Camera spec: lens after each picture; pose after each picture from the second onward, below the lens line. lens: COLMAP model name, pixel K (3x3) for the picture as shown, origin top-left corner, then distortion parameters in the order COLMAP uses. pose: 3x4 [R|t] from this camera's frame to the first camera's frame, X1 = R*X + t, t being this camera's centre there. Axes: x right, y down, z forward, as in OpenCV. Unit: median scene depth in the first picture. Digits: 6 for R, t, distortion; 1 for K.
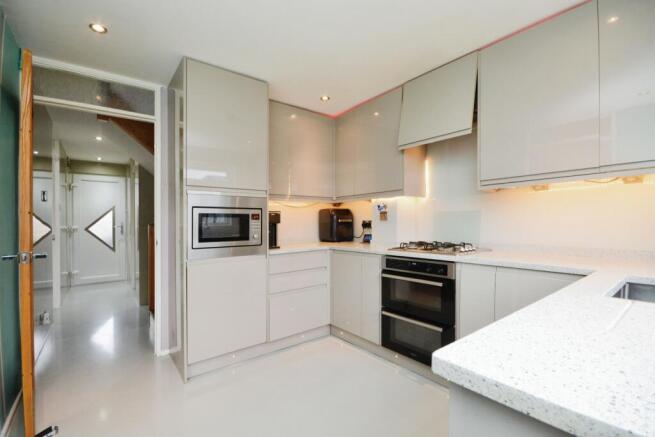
lens RADIAL K [[292.7, 0, 327.1], [0, 292.7, 220.6], [0, 0, 1]] dist [-0.005182, -0.000568]
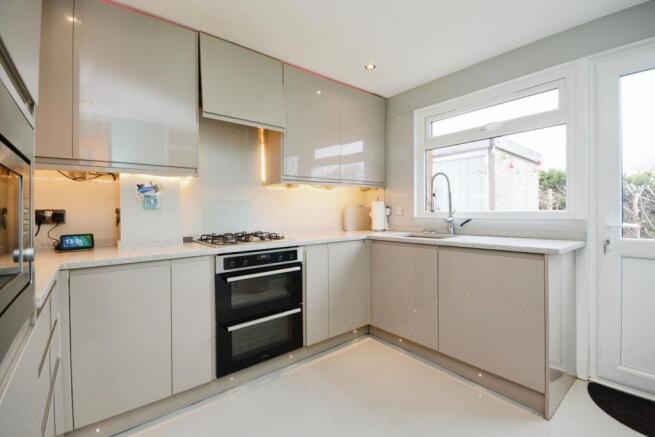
lens RADIAL K [[292.7, 0, 329.7], [0, 292.7, 214.6], [0, 0, 1]] dist [-0.005182, -0.000568]
pose [[-0.025130, -0.002346, 0.999681, -1.047036], [0.005813, 0.999980, 0.002493, 0.026987], [-0.999667, 0.005874, -0.025116, 1.379273]]
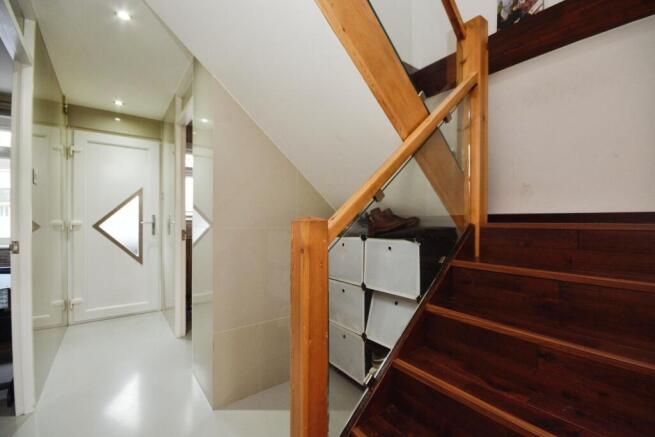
lens RADIAL K [[292.7, 0, 327.7], [0, 292.7, 220.3], [0, 0, 1]] dist [-0.005182, -0.000568]
pose [[0.998939, 0.009754, -0.045015, -0.315304], [-0.009783, 0.999952, -0.000440, 0.012728], [0.045009, 0.000880, 0.998986, 0.410922]]
